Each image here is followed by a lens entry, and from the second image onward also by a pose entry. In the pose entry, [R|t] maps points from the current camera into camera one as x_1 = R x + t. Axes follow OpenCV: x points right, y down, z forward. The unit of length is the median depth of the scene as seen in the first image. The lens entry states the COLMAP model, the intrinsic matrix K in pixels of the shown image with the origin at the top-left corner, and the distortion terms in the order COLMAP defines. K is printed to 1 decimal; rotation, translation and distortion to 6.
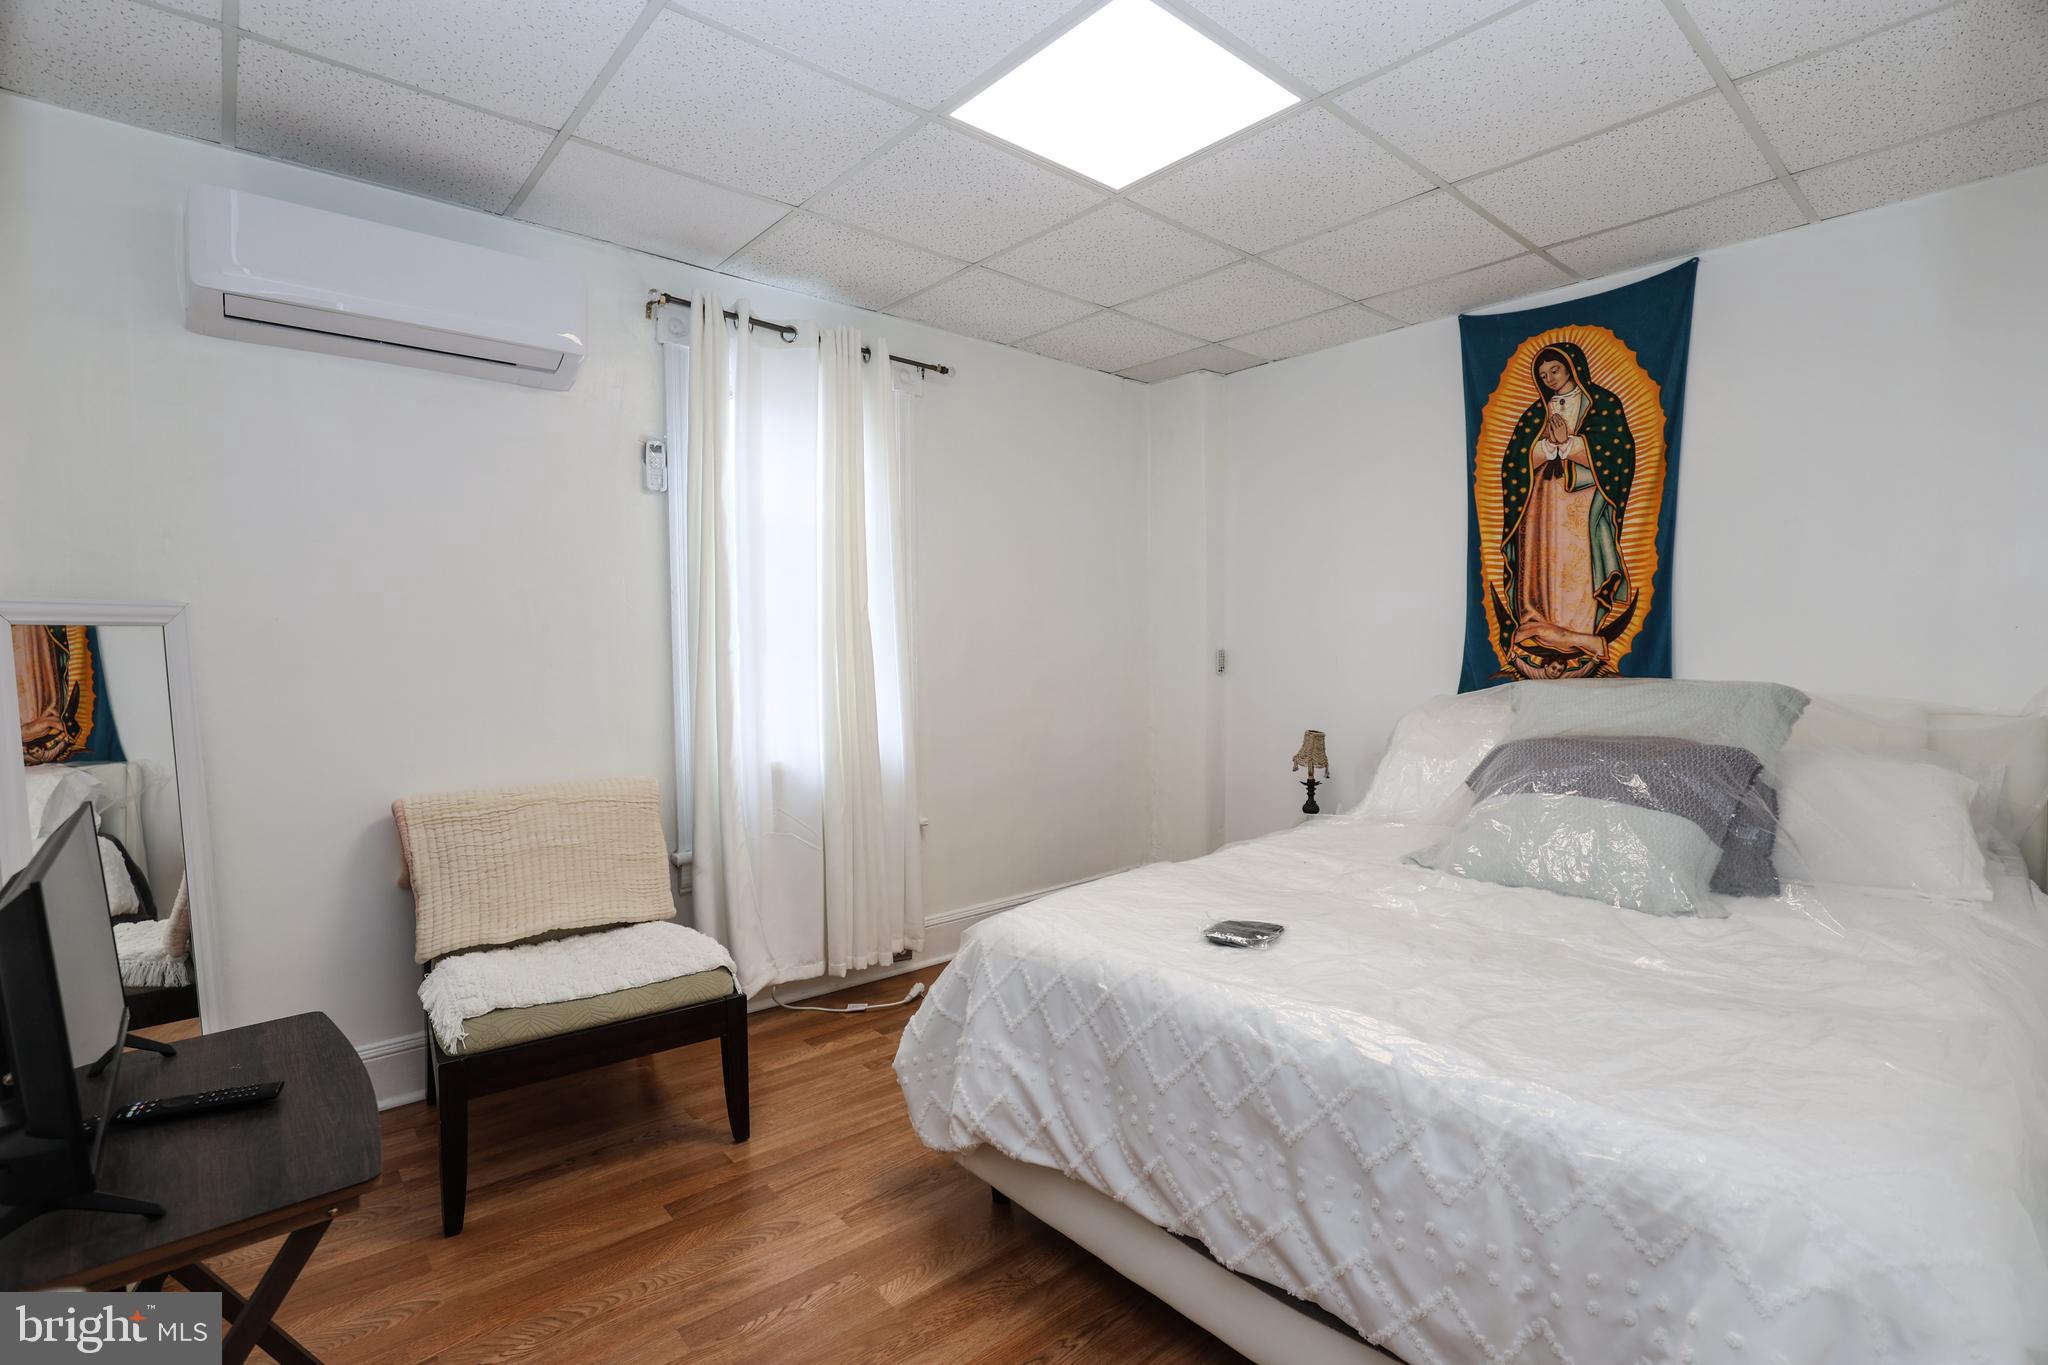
lens RADIAL K [[967.4, 0, 1028.2], [0, 967.4, 677.6], [0, 0, 1]] dist [-0.027946, -0.000326]
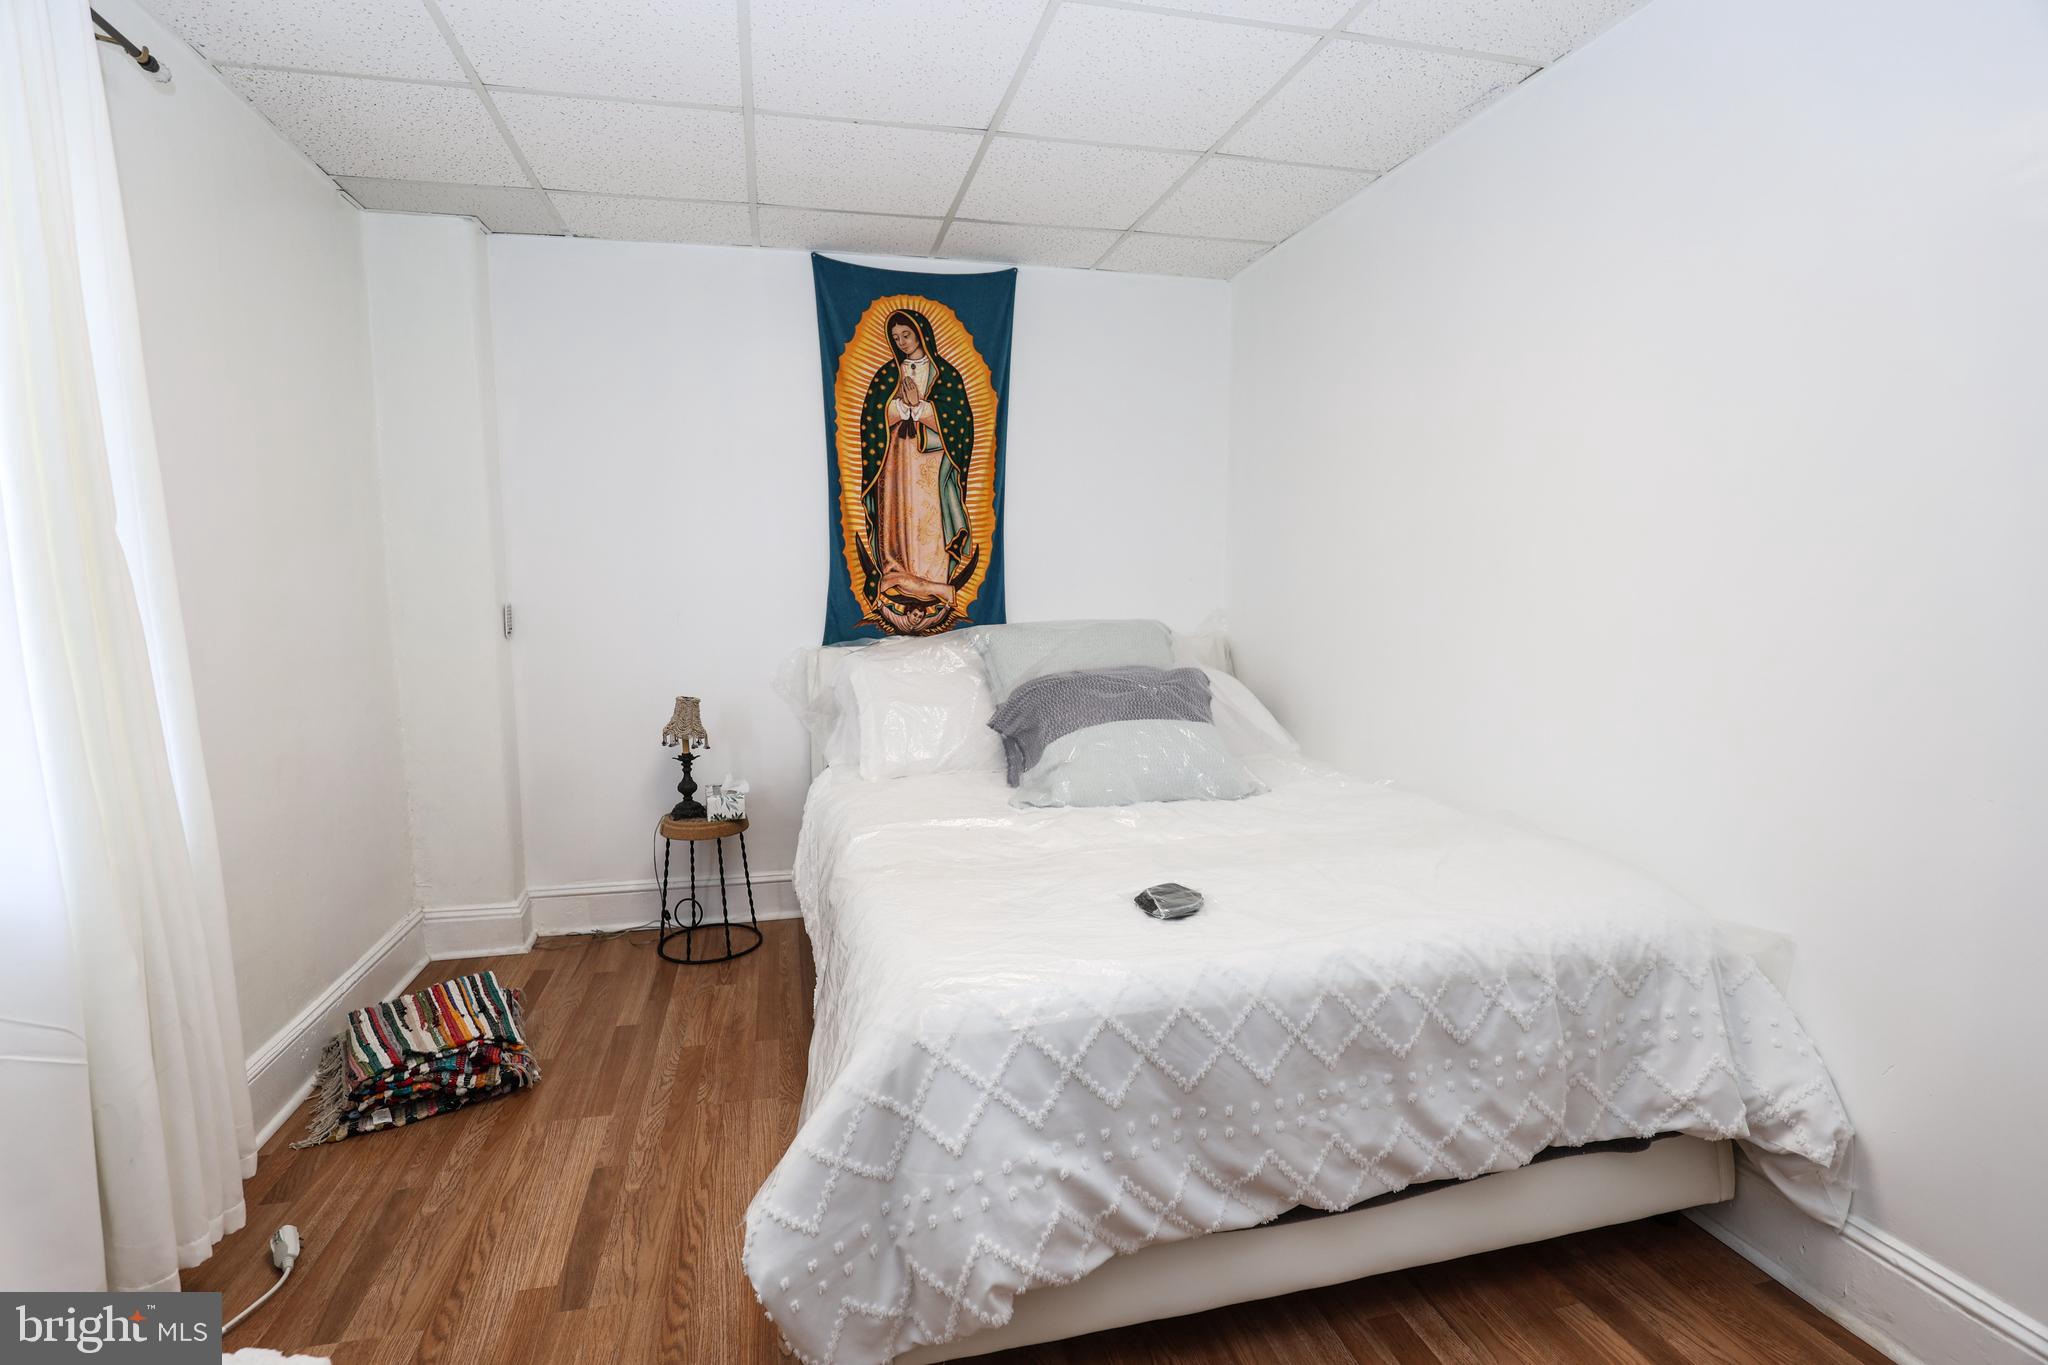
lens RADIAL K [[967.4, 0, 1028.2], [0, 967.4, 677.6], [0, 0, 1]] dist [-0.027946, -0.000326]
pose [[0.452857, -0.084989, 0.887523, -0.383698], [0.039365, 0.996382, 0.075327, -0.017368], [-0.890714, 0.000825, 0.454564, 0.403723]]
